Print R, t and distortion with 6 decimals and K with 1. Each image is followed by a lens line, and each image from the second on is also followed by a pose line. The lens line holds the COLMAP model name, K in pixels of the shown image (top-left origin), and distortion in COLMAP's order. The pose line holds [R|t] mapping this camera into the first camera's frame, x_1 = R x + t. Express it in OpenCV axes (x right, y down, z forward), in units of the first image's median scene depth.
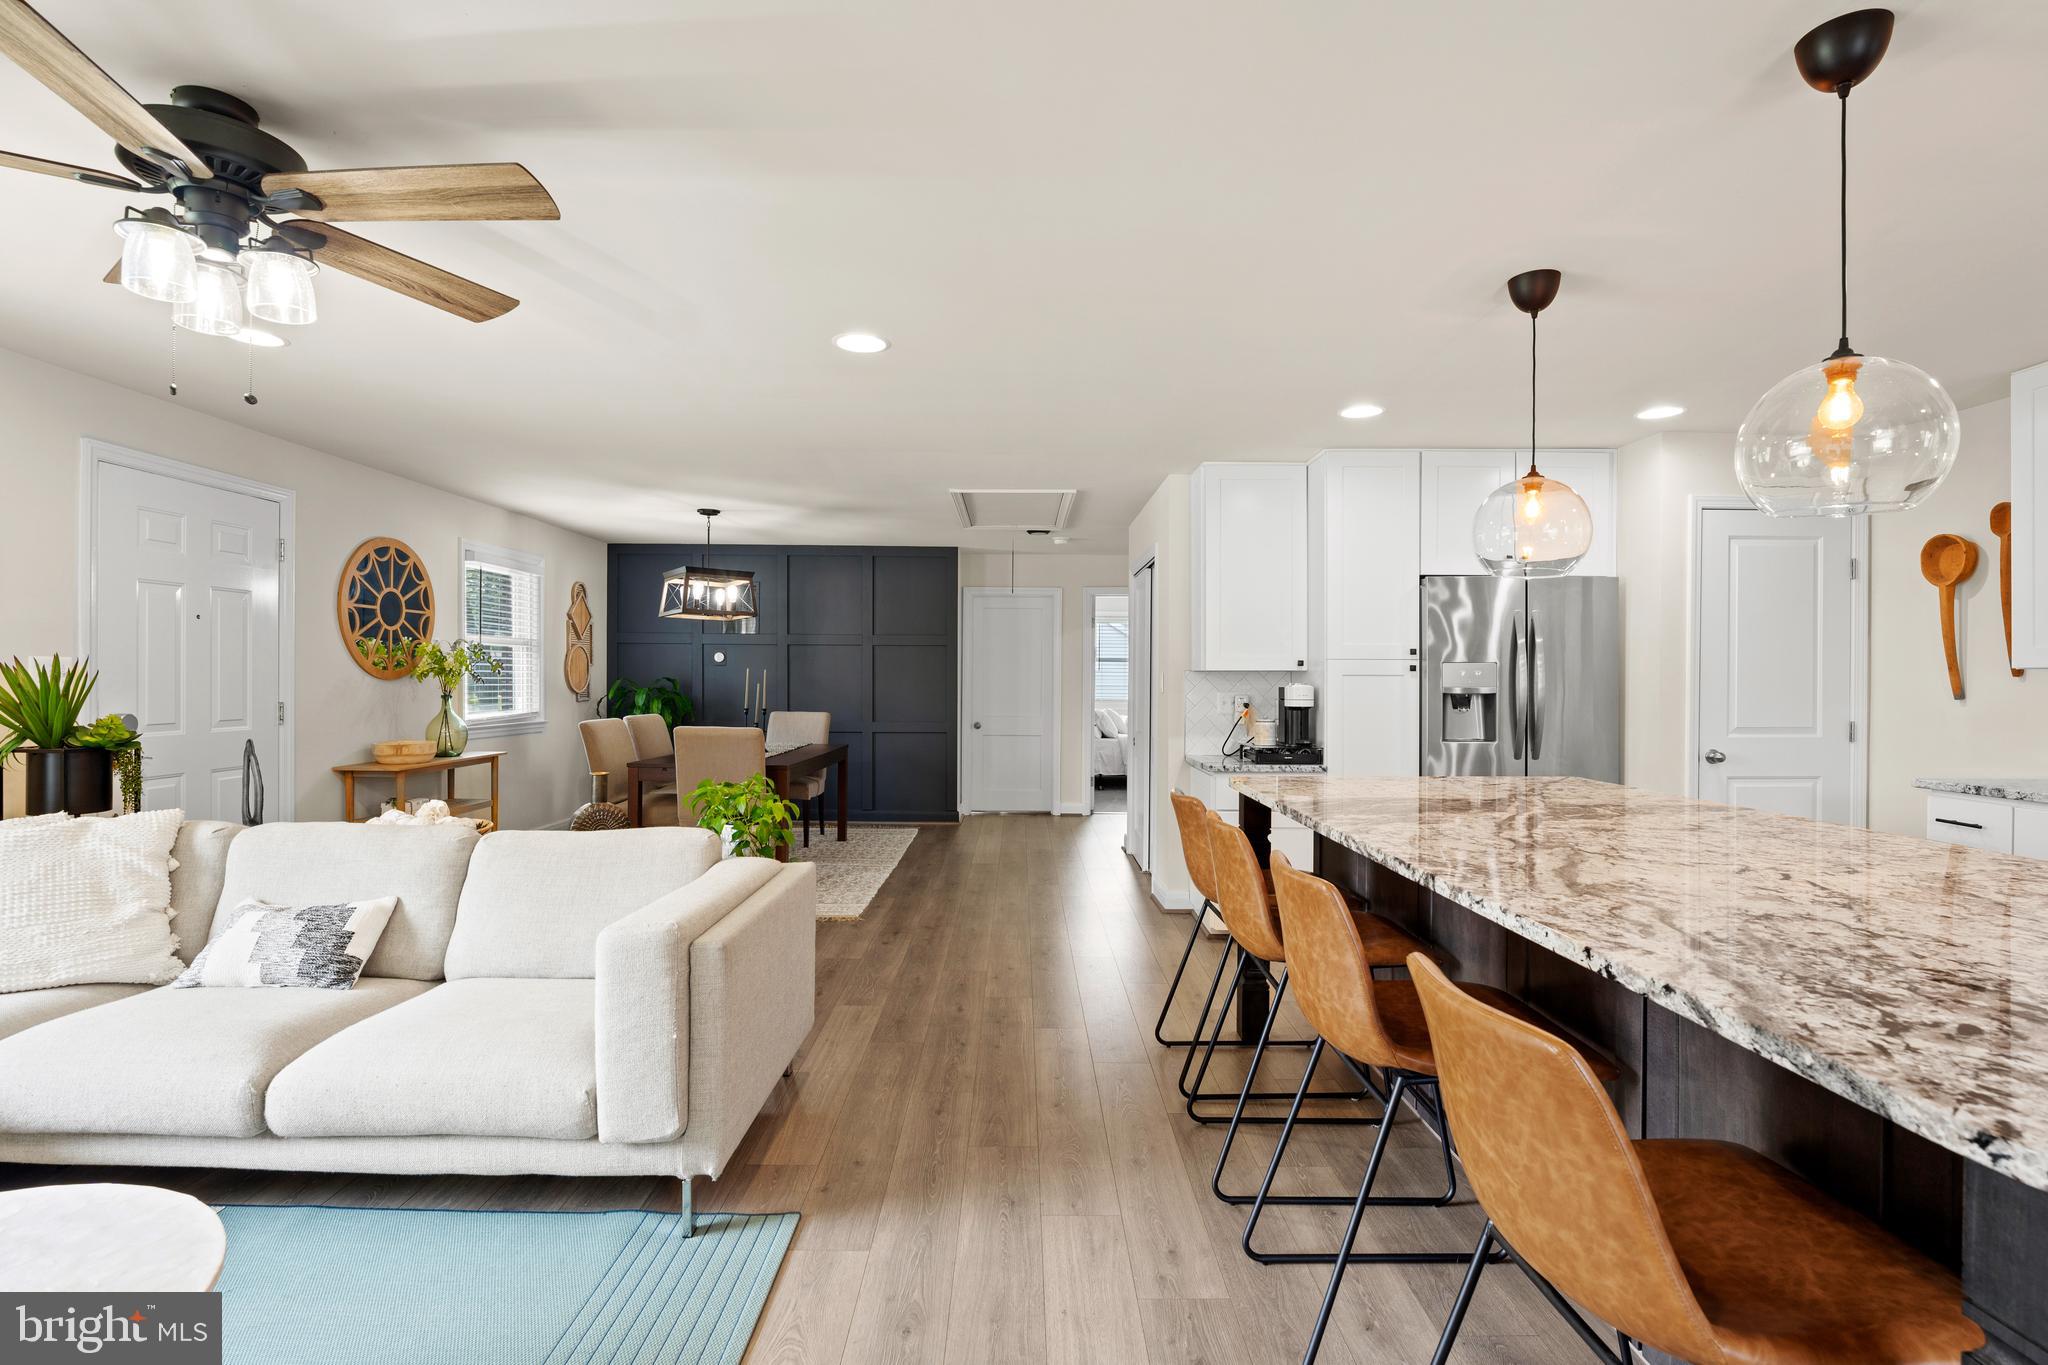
lens RADIAL K [[954.6, 0, 1024.0], [0, 954.6, 680.7], [0, 0, 1]] dist [-0.014045, 0.000978]
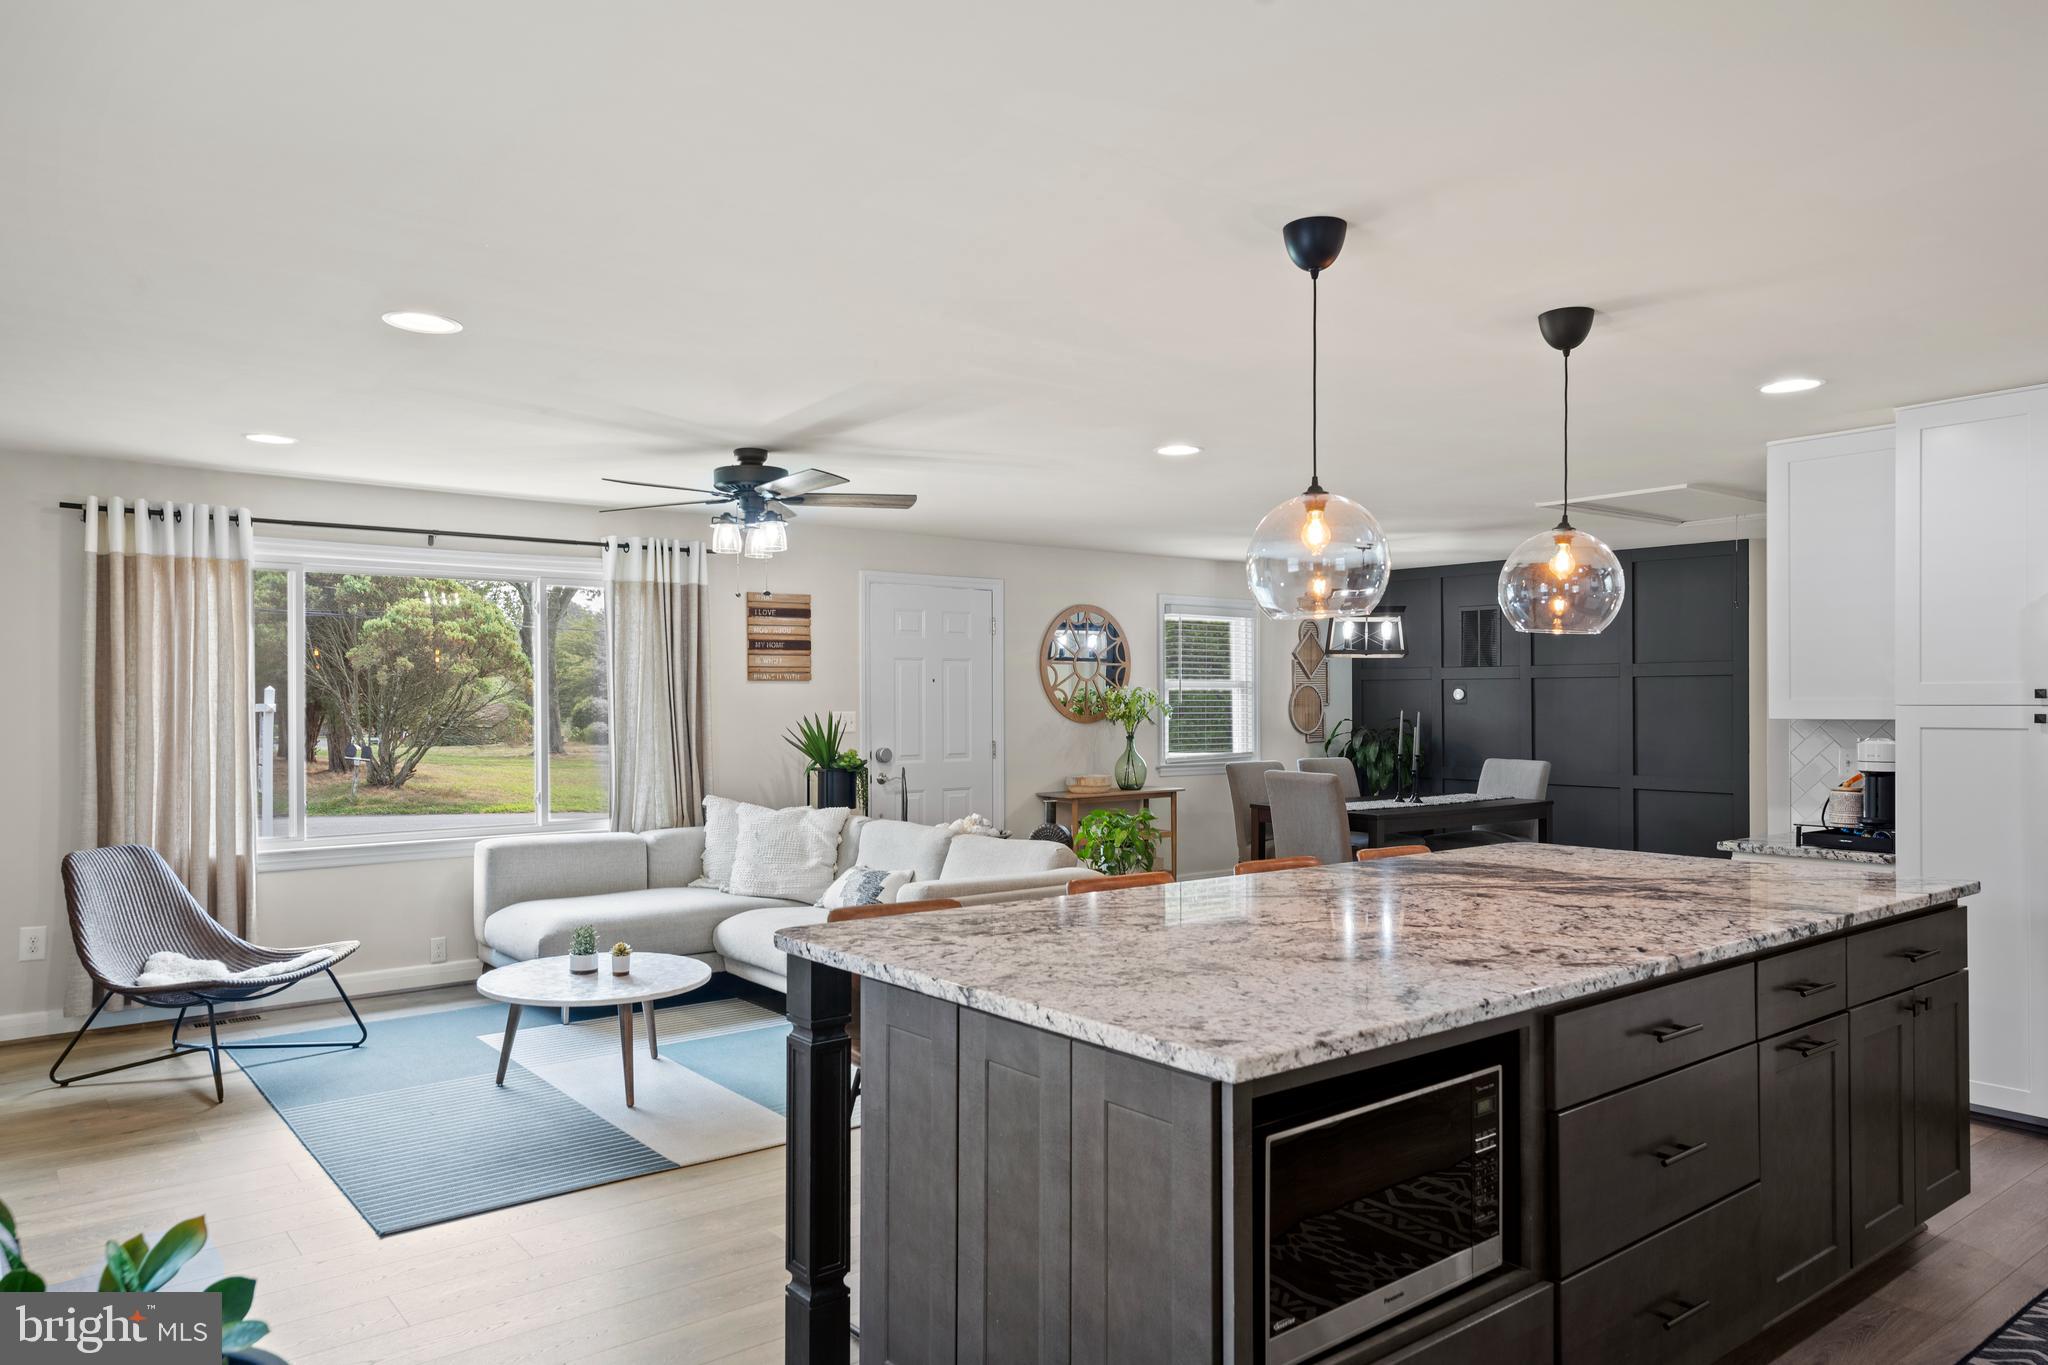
lens RADIAL K [[1351.4, 0, 1030.7], [0, 1351.4, 677.2], [0, 0, 1]] dist [0.031820, -0.000519]
pose [[0.624462, -0.019968, -0.780800, 0.841295], [0.002498, 0.999719, -0.023570, -0.025160], [0.781051, 0.012768, 0.624336, -0.164368]]
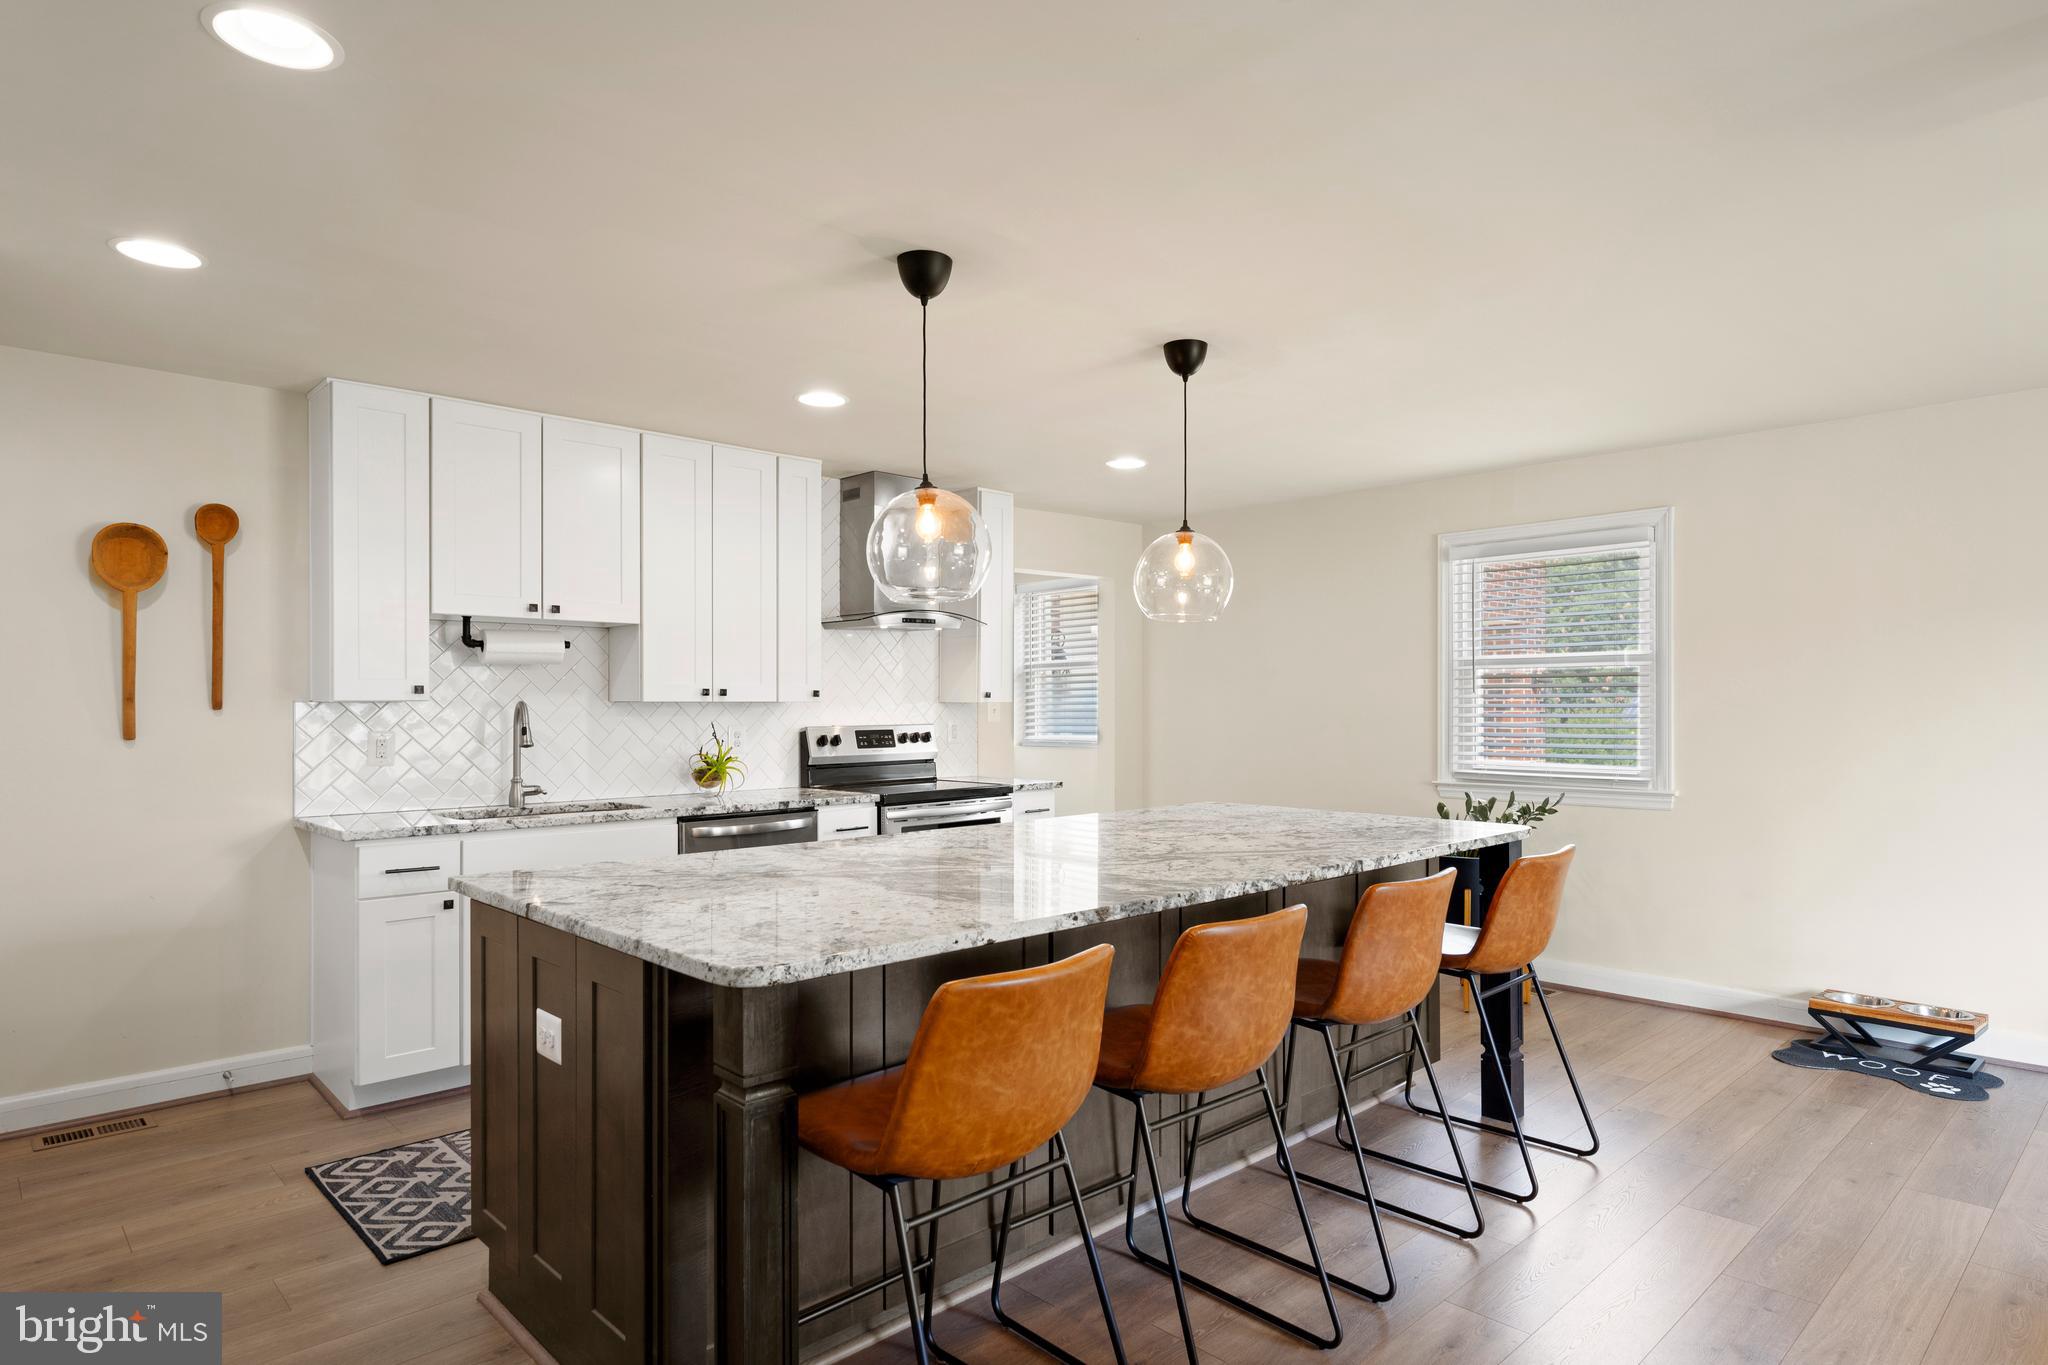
lens RADIAL K [[1157.2, 0, 1037.5], [0, 1157.2, 705.9], [0, 0, 1]] dist [0.009927, -0.002718]
pose [[-0.696333, -0.004788, 0.717703, -0.202938], [-0.000253, 0.999979, 0.006425, -0.013833], [-0.717719, 0.004292, -0.696320, 1.125162]]
